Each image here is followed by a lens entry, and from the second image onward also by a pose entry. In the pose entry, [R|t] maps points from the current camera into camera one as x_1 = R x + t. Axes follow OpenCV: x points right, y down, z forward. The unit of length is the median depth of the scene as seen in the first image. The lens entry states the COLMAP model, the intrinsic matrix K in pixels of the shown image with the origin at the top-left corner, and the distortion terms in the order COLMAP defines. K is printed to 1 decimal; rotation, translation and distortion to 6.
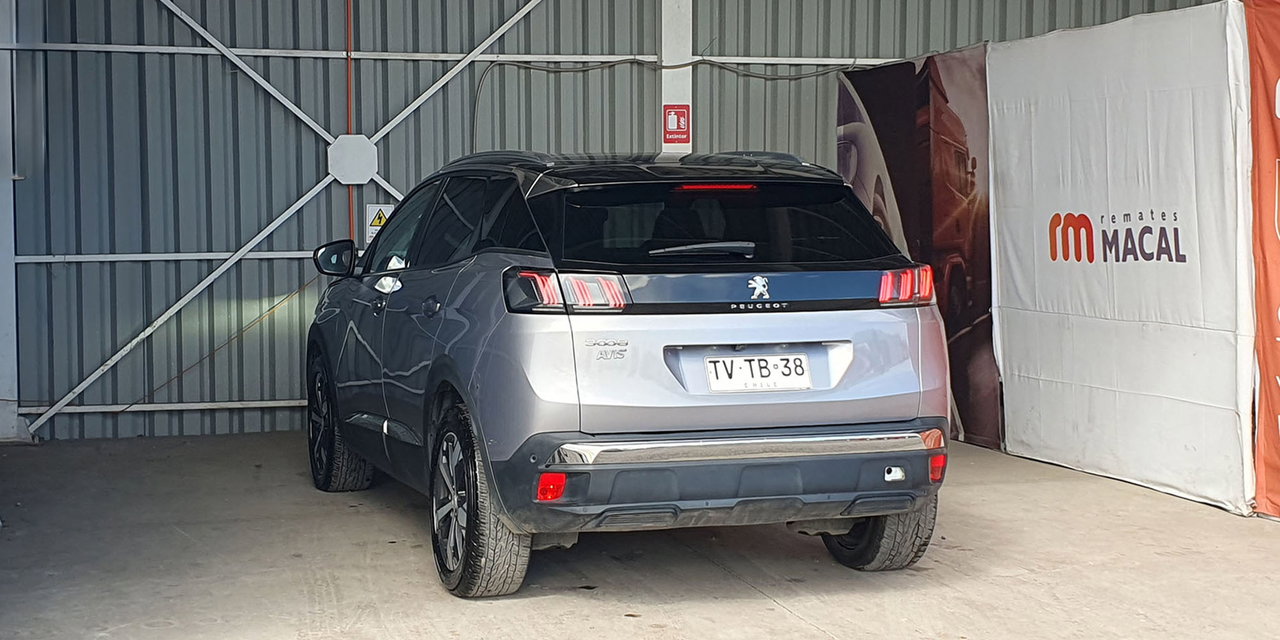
lens RADIAL K [[1867.7, 0, 640.1], [0, 1867.7, 288.2], [0, 0, 1]] dist [0.209888, 0.012850]
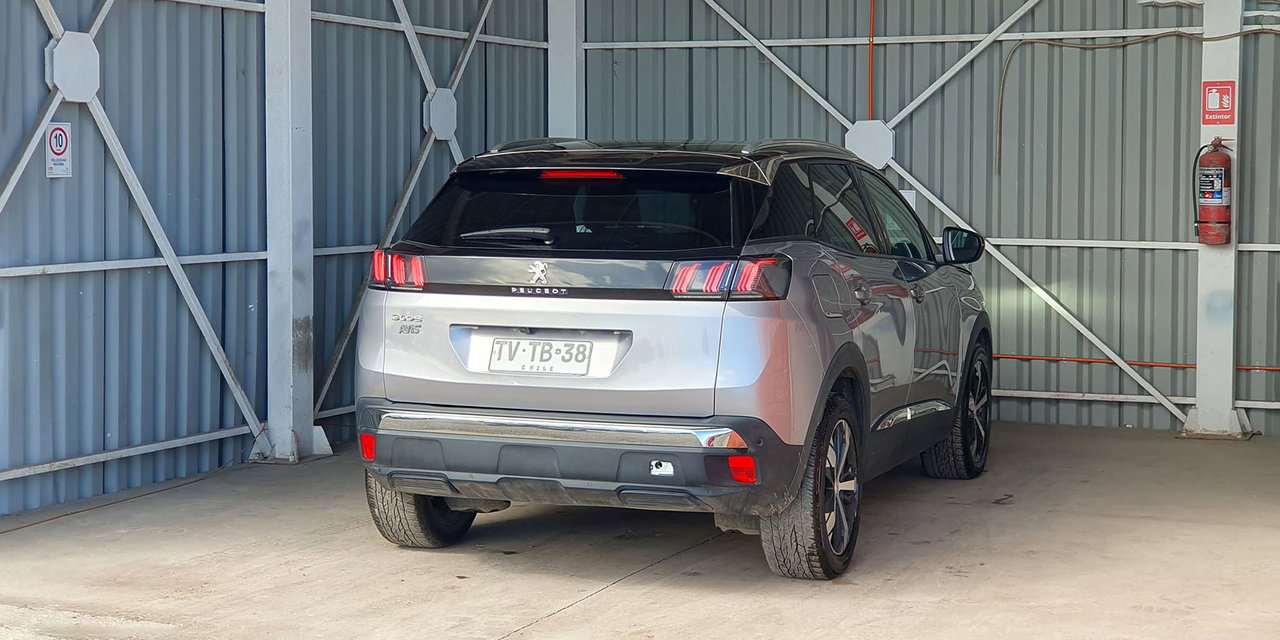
lens RADIAL K [[1979.3, 0, 640.0], [0, 1979.3, 320.5], [0, 0, 1]] dist [0.008733, -0.084720]
pose [[0.784192, 0.051460, -0.618380, 0.652068], [-0.037989, 0.998667, 0.034931, -0.011879], [0.619354, -0.003902, 0.785102, 0.156470]]
